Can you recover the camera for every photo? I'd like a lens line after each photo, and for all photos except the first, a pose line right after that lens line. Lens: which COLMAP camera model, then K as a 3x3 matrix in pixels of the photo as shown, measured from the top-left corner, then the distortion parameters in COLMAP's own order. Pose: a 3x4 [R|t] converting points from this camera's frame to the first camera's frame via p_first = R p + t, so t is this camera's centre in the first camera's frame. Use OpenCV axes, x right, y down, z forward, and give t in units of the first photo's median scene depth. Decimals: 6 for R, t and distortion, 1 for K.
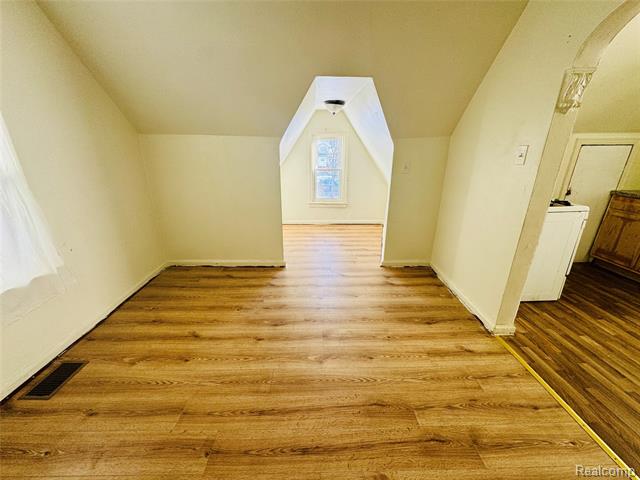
lens RADIAL K [[255.1, 0, 318.4], [0, 255.1, 240.1], [0, 0, 1]] dist [0.002420, -0.000138]
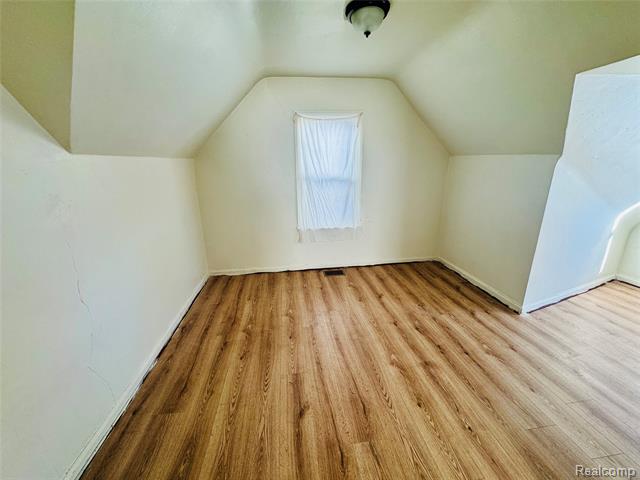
lens RADIAL K [[255.1, 0, 320.9], [0, 255.1, 240.4], [0, 0, 1]] dist [0.002420, -0.000138]
pose [[0.122437, 0.279494, -0.952309, 0.672609], [-0.326156, 0.917566, 0.227364, -0.117899], [0.937353, 0.282763, 0.203503, 0.271630]]
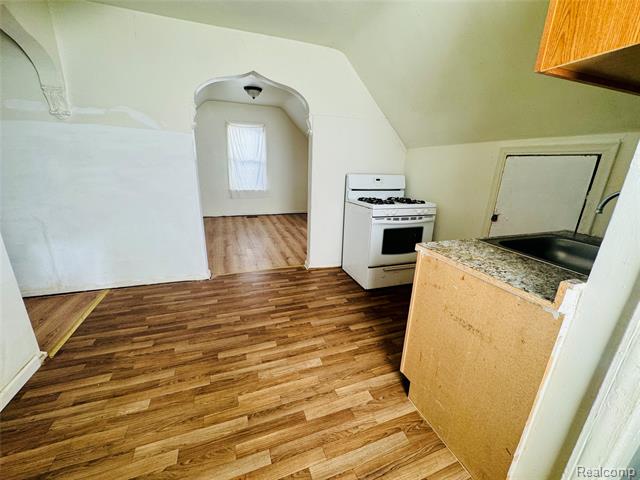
lens RADIAL K [[255.1, 0, 314.7], [0, 255.1, 236.4], [0, 0, 1]] dist [0.002420, -0.000138]
pose [[0.311459, 0.283092, -0.907112, 1.893443], [-0.353840, 0.920497, 0.165777, -0.090750], [0.881924, 0.269340, 0.386866, 0.321498]]
